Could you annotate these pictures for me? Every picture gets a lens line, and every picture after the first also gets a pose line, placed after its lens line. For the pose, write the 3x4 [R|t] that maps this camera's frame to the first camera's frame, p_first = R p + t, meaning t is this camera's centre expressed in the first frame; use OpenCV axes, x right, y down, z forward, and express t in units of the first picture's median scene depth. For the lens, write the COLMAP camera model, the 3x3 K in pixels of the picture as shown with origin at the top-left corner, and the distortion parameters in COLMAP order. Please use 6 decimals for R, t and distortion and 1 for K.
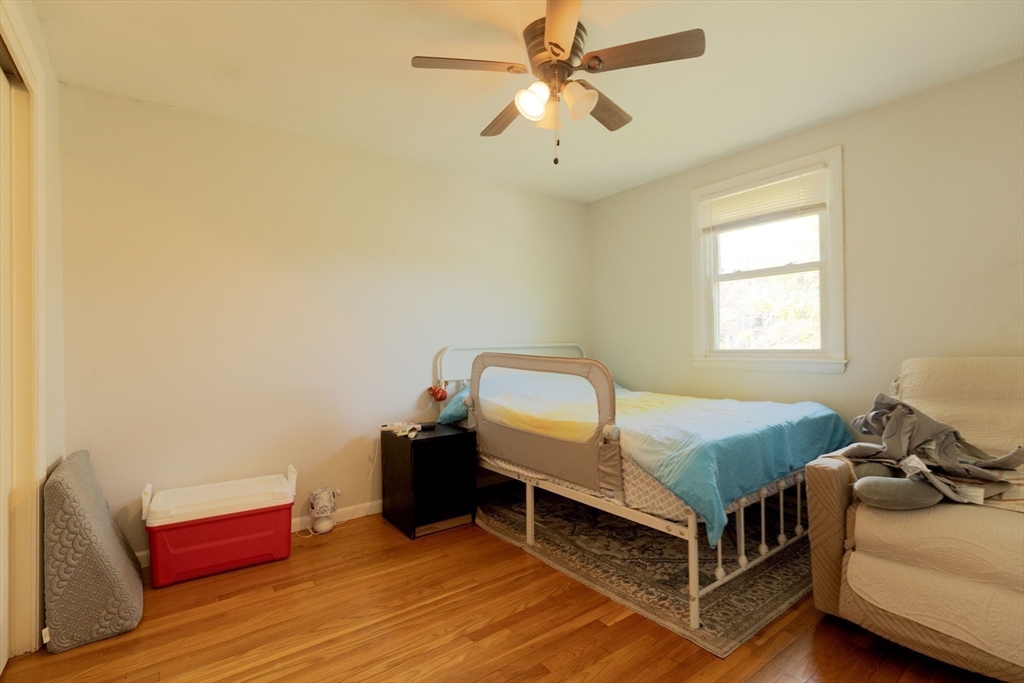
lens RADIAL K [[479.5, 0, 512.0], [0, 479.5, 341.5], [0, 0, 1]] dist [-0.001890, -0.000250]
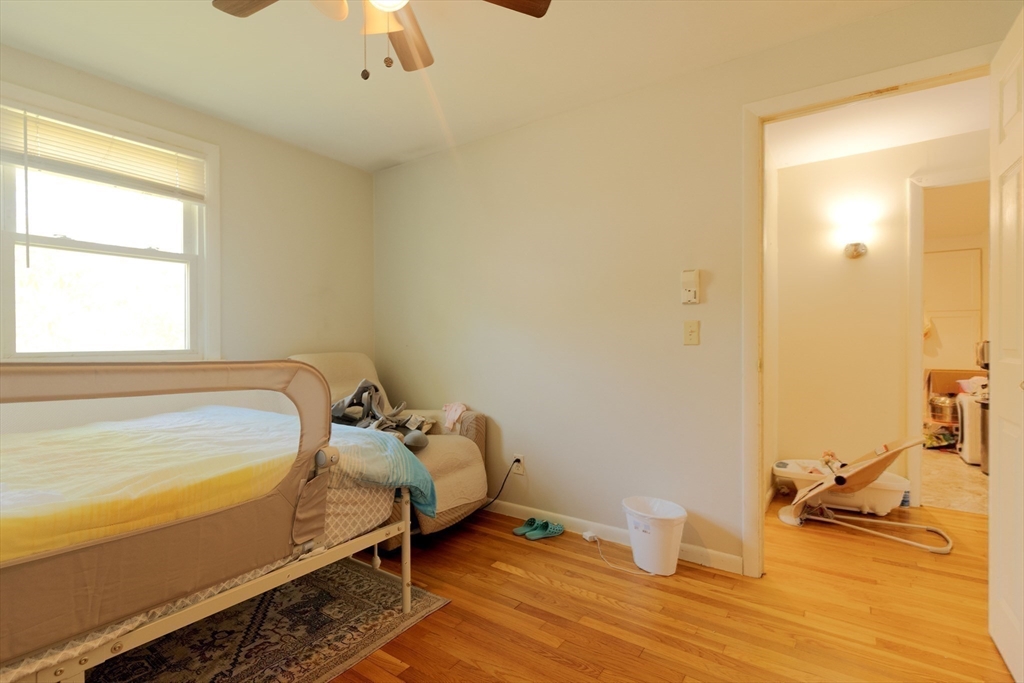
lens RADIAL K [[482.4, 0, 511.3], [0, 482.4, 345.6], [0, 0, 1]] dist [-0.001615, -0.000250]
pose [[-0.313865, 0.006856, 0.949443, -0.569465], [0.003636, 0.999975, -0.006019, 0.020860], [-0.949461, 0.001563, -0.313882, 0.918871]]
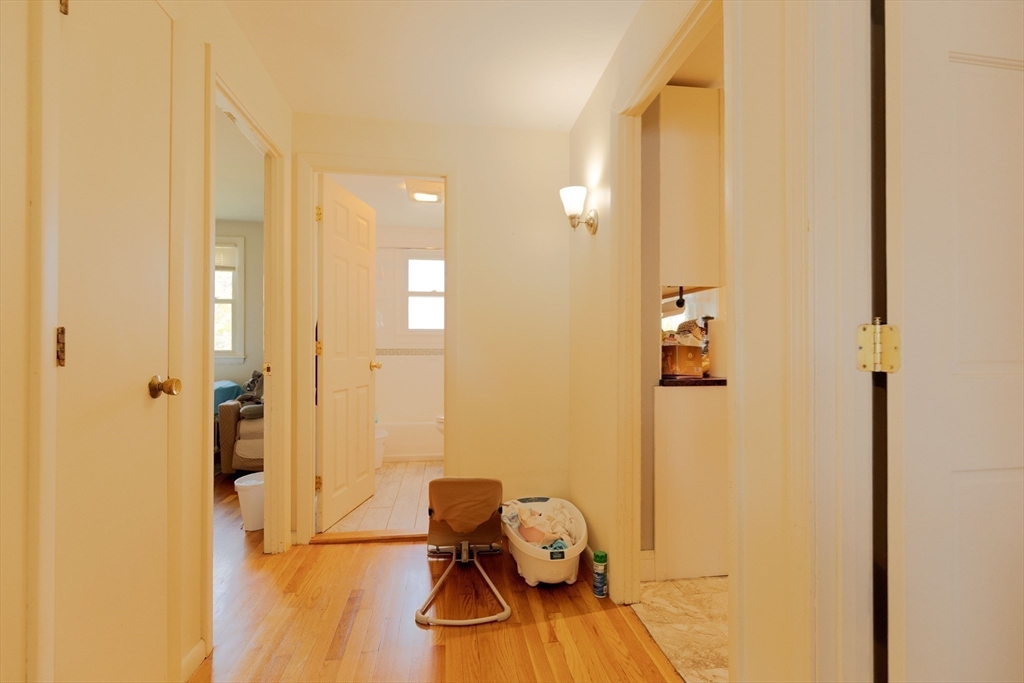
lens RADIAL K [[479.5, 0, 512.0], [0, 479.5, 341.5], [0, 0, 1]] dist [-0.001890, -0.000250]
pose [[0.473304, 0.018407, 0.880707, -0.521593], [-0.010898, 0.999827, -0.015040, -0.000845], [-0.880832, -0.002480, 0.473423, -0.928556]]
